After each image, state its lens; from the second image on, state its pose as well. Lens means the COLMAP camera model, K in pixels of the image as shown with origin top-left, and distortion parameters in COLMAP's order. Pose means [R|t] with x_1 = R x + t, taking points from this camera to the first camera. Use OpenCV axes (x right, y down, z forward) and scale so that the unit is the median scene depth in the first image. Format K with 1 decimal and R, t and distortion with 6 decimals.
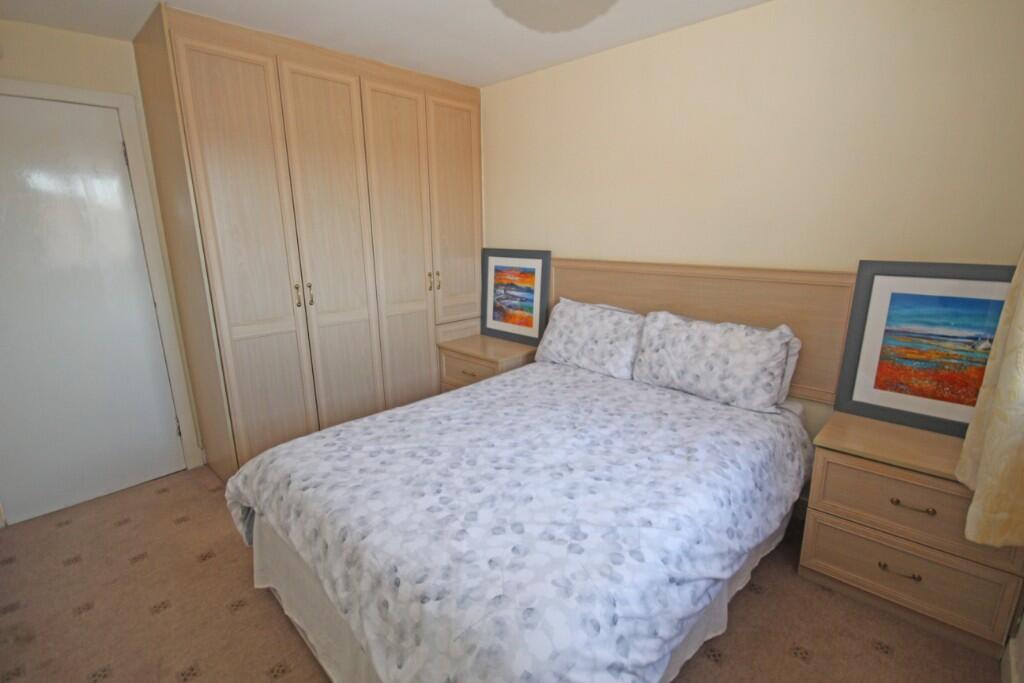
lens RADIAL K [[470.4, 0, 517.5], [0, 470.4, 345.8], [0, 0, 1]] dist [0.004091, -0.009143]
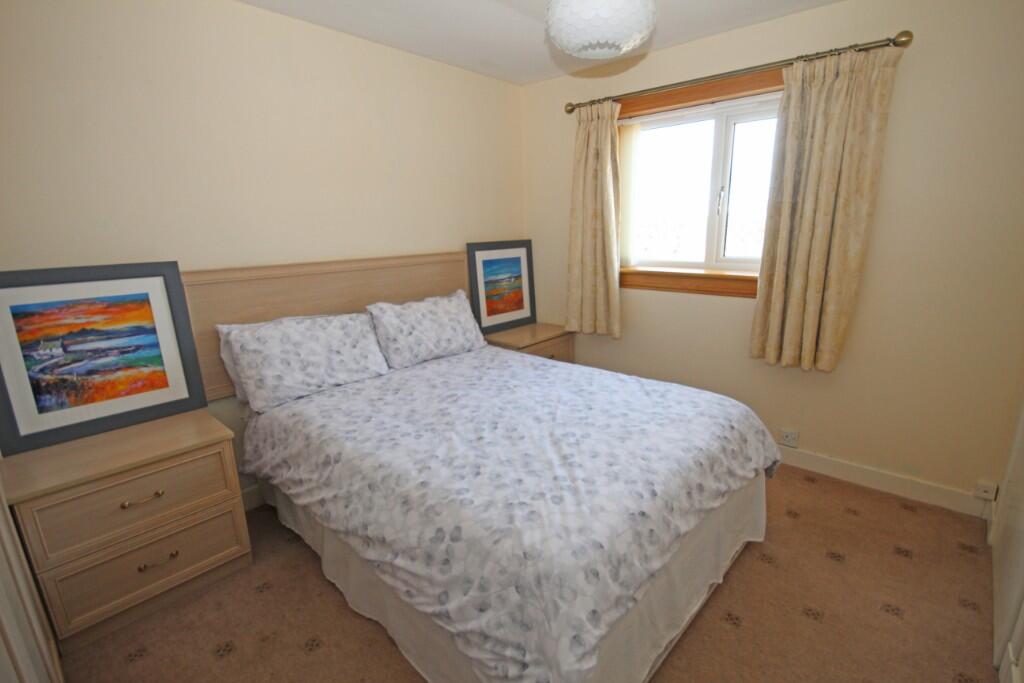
lens RADIAL K [[470.4, 0, 517.5], [0, 470.4, 345.8], [0, 0, 1]] dist [0.004091, -0.009143]
pose [[-0.019950, -0.243328, 0.969739, -0.802598], [0.262556, 0.934615, 0.239916, -0.165222], [-0.964711, 0.259397, 0.045241, 0.718232]]
